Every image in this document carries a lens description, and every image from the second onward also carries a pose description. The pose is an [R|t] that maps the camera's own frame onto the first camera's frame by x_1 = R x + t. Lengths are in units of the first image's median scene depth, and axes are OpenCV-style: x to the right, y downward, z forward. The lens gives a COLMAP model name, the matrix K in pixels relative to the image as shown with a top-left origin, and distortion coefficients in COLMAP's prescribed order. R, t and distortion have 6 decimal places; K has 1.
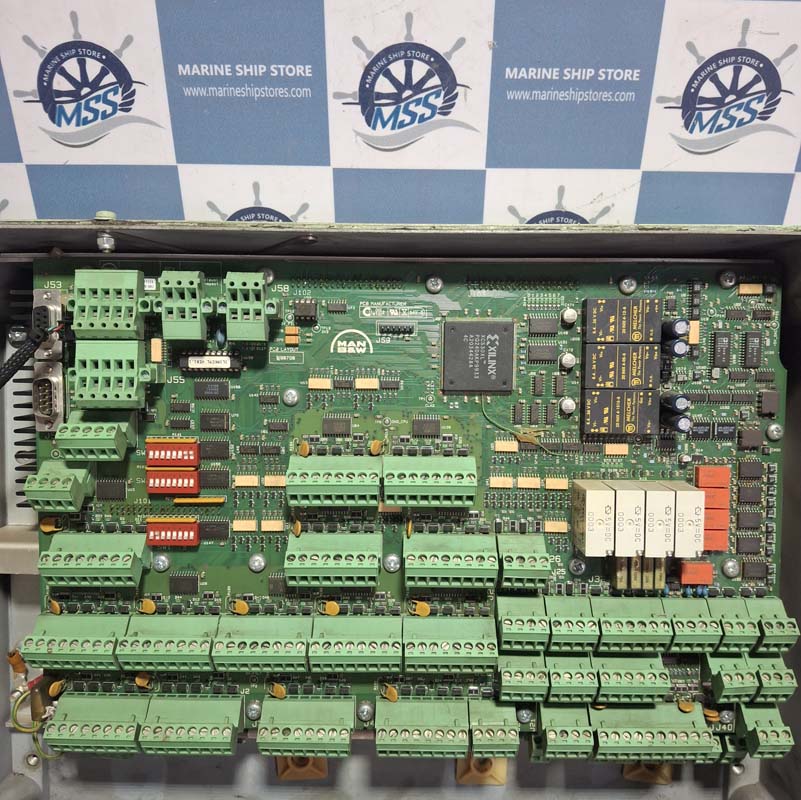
lens RADIAL K [[805.0, 0, 400.5], [0, 805.0, 400.0], [0, 0, 1]] dist [0.165480, -0.377102]
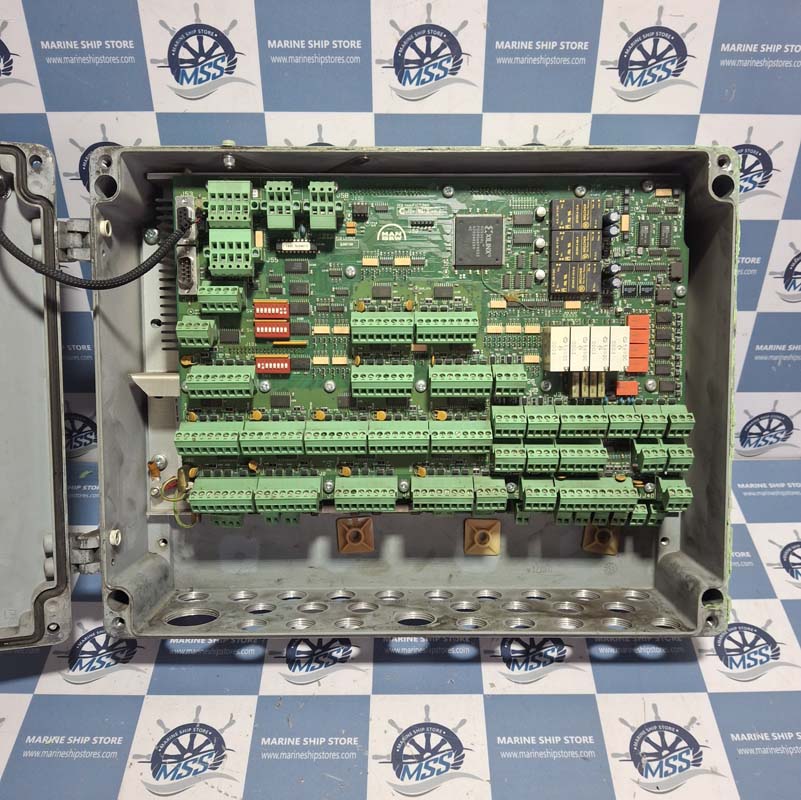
lens RADIAL K [[855.6, 0, 401.5], [0, 855.6, 419.6], [0, 0, 1]] dist [0.214208, -0.513221]
pose [[0.999846, -0.012058, 0.012790, -0.066646], [0.011823, 0.999763, 0.018263, 0.235727], [-0.013007, -0.018109, 0.999751, -0.562297]]
